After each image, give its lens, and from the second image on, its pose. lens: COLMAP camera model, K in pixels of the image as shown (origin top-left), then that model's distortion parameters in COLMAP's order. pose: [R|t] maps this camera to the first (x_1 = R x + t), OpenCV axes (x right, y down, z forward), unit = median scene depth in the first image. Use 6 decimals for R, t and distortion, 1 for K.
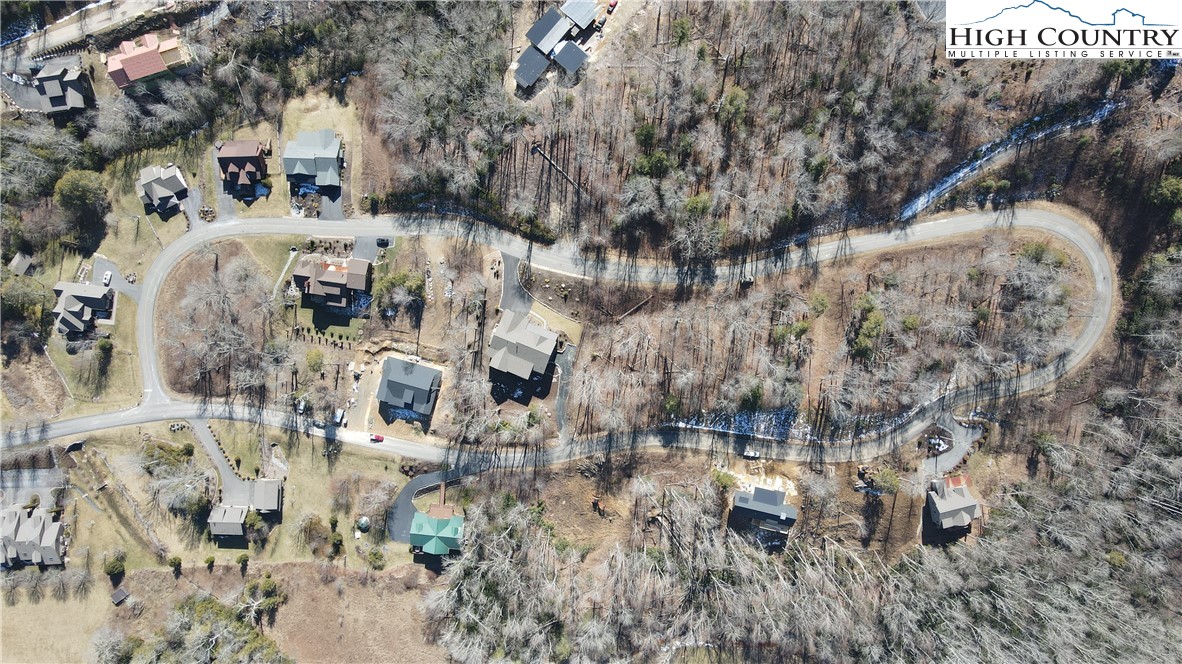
lens RADIAL K [[840.1, 0, 591.0], [0, 840.1, 332.0], [0, 0, 1]] dist [0.006250, 0.005144]
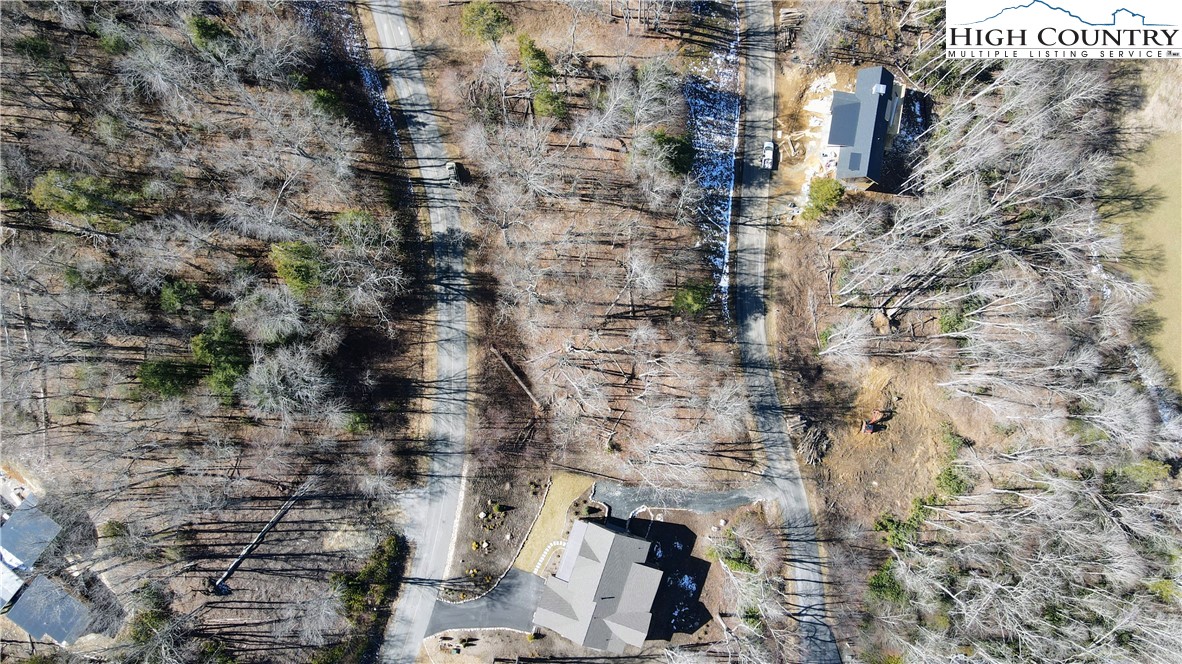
lens RADIAL K [[825.4, 0, 593.4], [0, 825.4, 350.3], [0, 0, 1]] dist [0.006660, 0.002761]
pose [[-0.058548, -0.995593, 0.073265, 0.028189], [0.998252, -0.057798, 0.012316, 0.014470], [-0.008028, 0.073858, 0.997236, 0.467526]]
